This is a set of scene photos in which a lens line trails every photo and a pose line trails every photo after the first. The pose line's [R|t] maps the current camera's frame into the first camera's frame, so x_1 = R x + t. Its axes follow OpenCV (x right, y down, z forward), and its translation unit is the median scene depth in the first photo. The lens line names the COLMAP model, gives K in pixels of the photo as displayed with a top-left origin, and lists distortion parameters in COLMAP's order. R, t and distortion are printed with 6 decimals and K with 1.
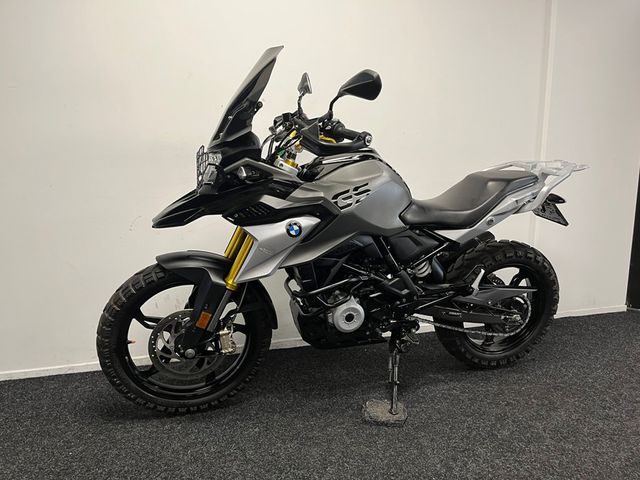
lens RADIAL K [[486.8, 0, 323.3], [0, 486.8, 244.3], [0, 0, 1]] dist [0.079284, -0.111417]
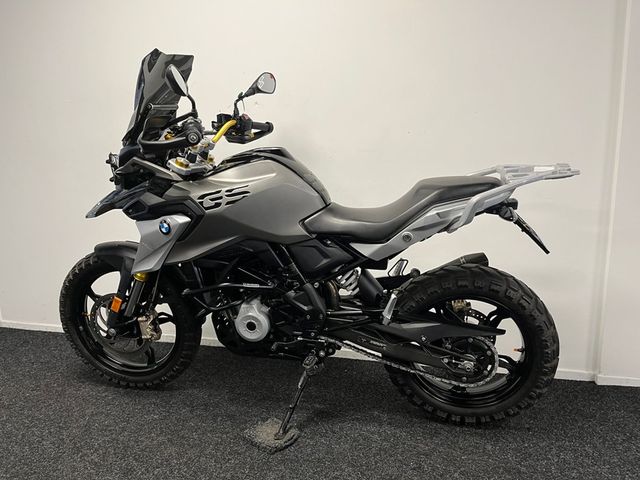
lens RADIAL K [[486.8, 0, 320.0], [0, 486.8, 245.5], [0, 0, 1]] dist [0.079284, -0.111417]
pose [[0.871134, 0.087664, -0.483157, 0.620826], [-0.093502, 0.995546, 0.012048, -0.030236], [0.482062, 0.034680, 0.875451, 0.226211]]
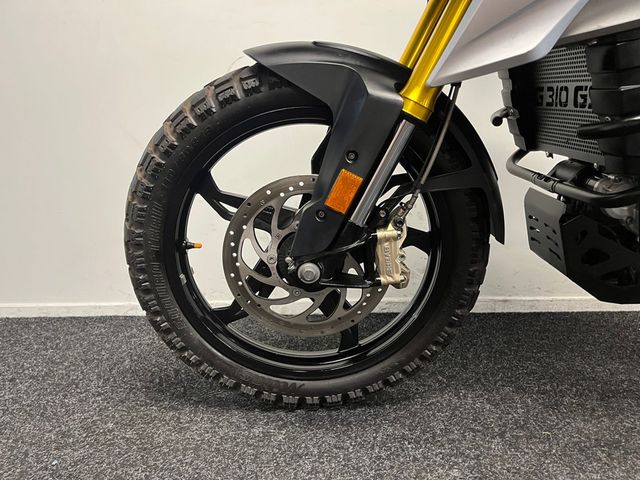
lens RADIAL K [[486.8, 0, 321.3], [0, 486.8, 244.9], [0, 0, 1]] dist [0.079284, -0.111417]
pose [[0.963728, 0.050180, -0.262126, -0.140029], [-0.045386, 0.998674, 0.024313, 0.174065], [0.262999, -0.011535, 0.964727, 0.551191]]
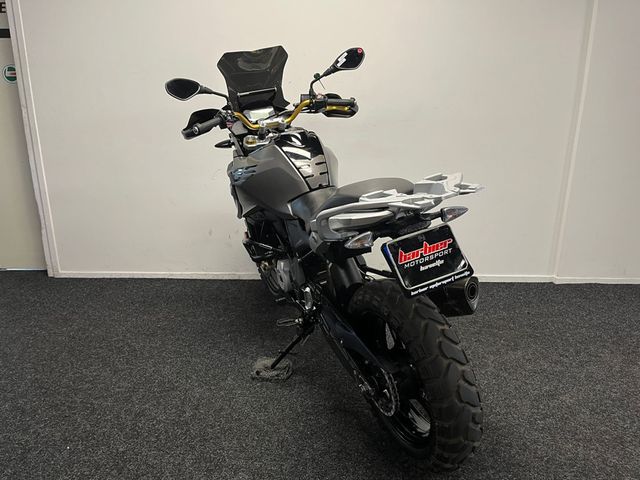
lens RADIAL K [[486.8, 0, 316.0], [0, 486.8, 237.6], [0, 0, 1]] dist [0.079284, -0.111417]
pose [[0.960383, 0.091071, -0.263383, 0.301010], [-0.065945, 0.992521, 0.102729, -0.032555], [0.270769, -0.081290, 0.959206, -0.277751]]
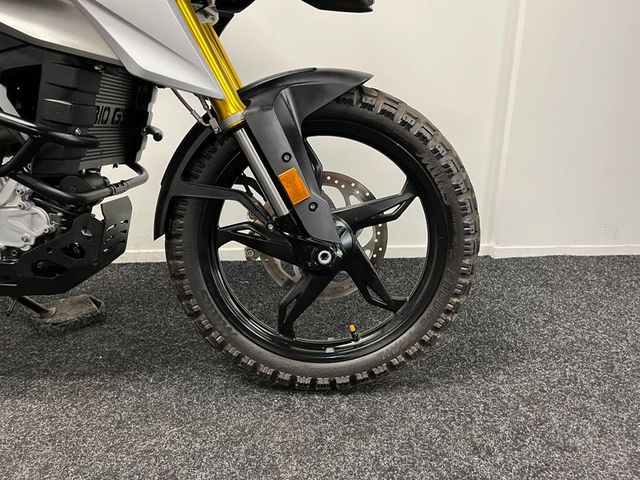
lens RADIAL K [[486.8, 0, 318.5], [0, 486.8, 234.8], [0, 0, 1]] dist [0.079284, -0.111417]
pose [[0.974113, 0.079340, -0.211681, 0.526089], [-0.049150, 0.988319, 0.144256, 0.080208], [0.220654, -0.130118, 0.966634, 0.573680]]
